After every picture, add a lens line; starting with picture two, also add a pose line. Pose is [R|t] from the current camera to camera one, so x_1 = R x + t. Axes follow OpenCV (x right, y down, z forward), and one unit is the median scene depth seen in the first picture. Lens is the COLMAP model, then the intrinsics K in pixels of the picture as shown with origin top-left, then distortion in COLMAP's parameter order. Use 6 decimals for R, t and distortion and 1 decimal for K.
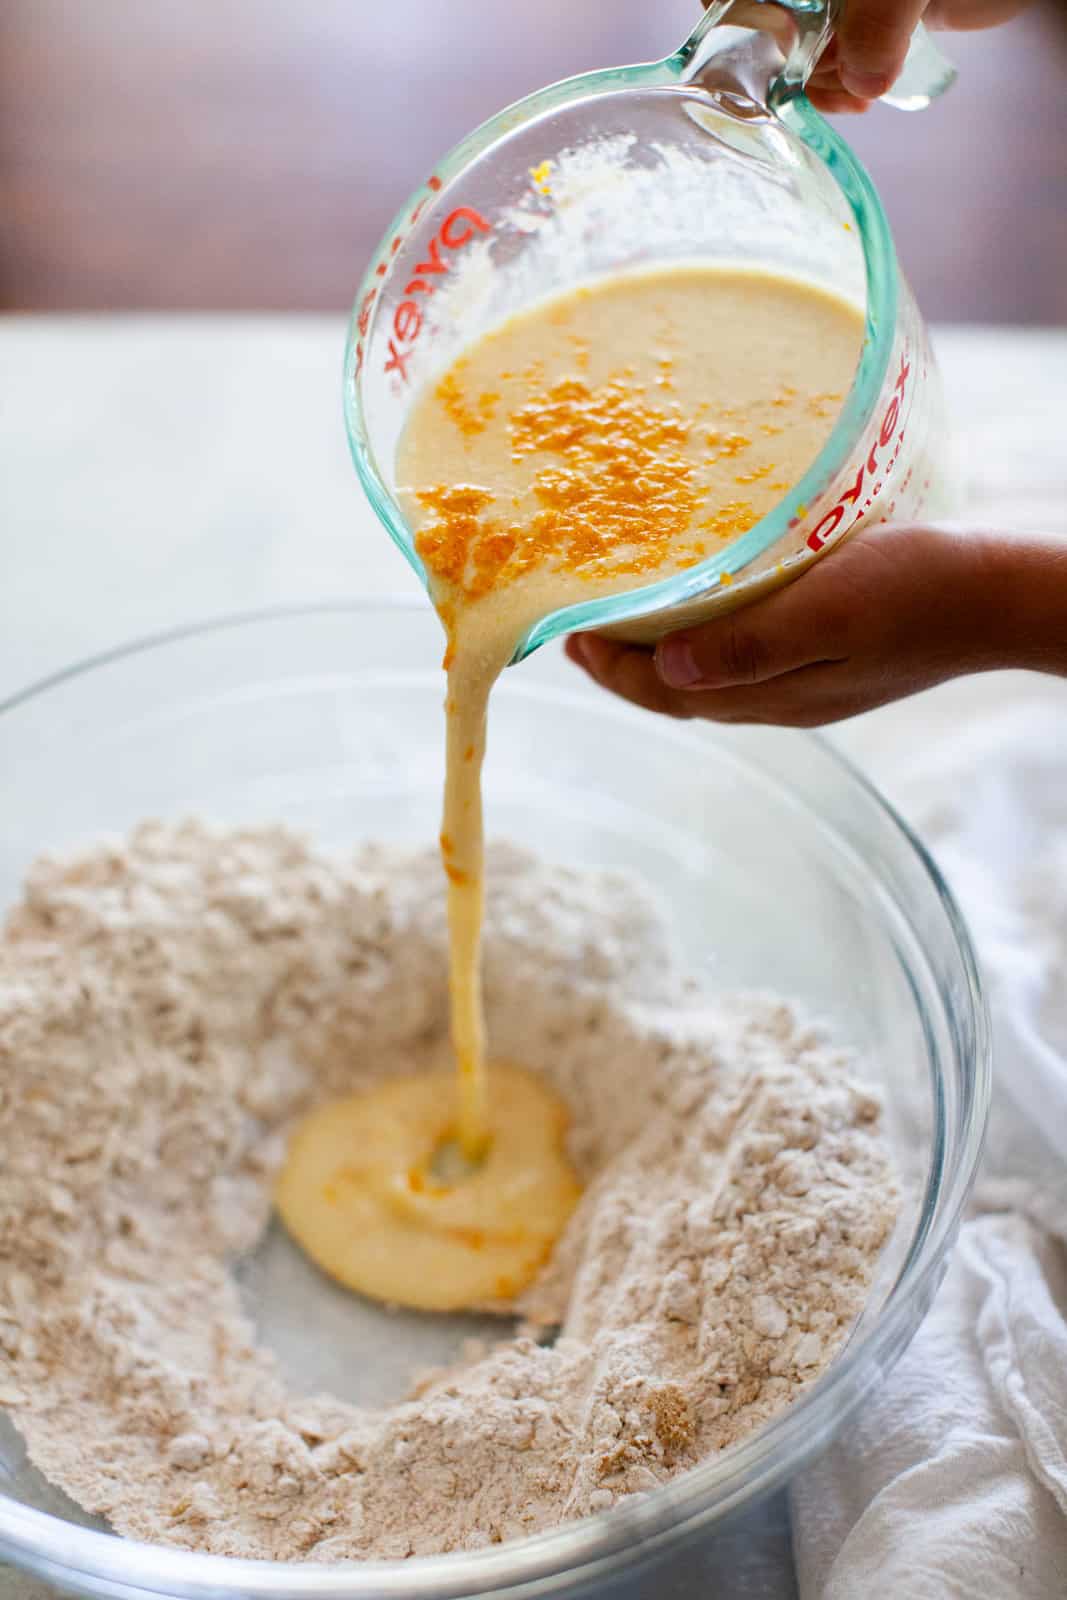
lens RADIAL K [[2156.8, 0, 533.5], [0, 2156.8, 800.0], [0, 0, 1]] dist [-0.243659, 0.414935]
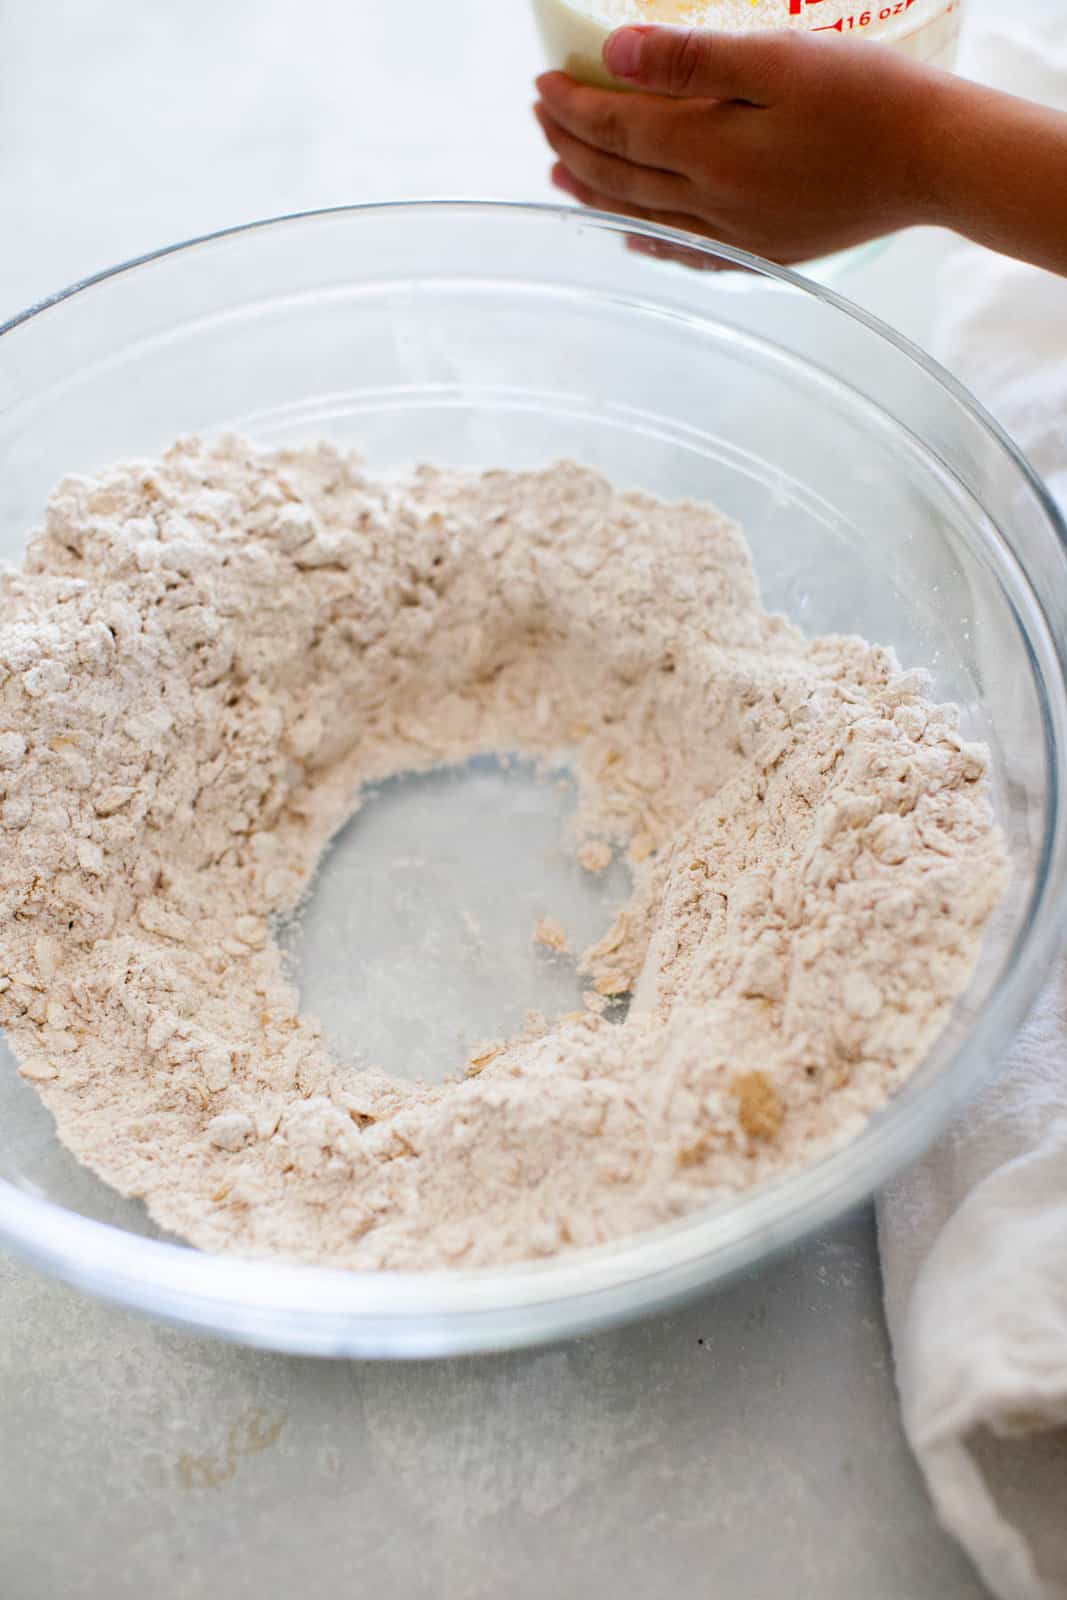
lens RADIAL K [[2156.8, 0, 533.5], [0, 2156.8, 800.0], [0, 0, 1]] dist [-0.243659, 0.414935]
pose [[0.999778, 0.016060, -0.013659, -0.019588], [-0.013486, 0.985142, 0.171209, 0.003700], [0.016205, -0.170987, 0.985140, 0.101258]]
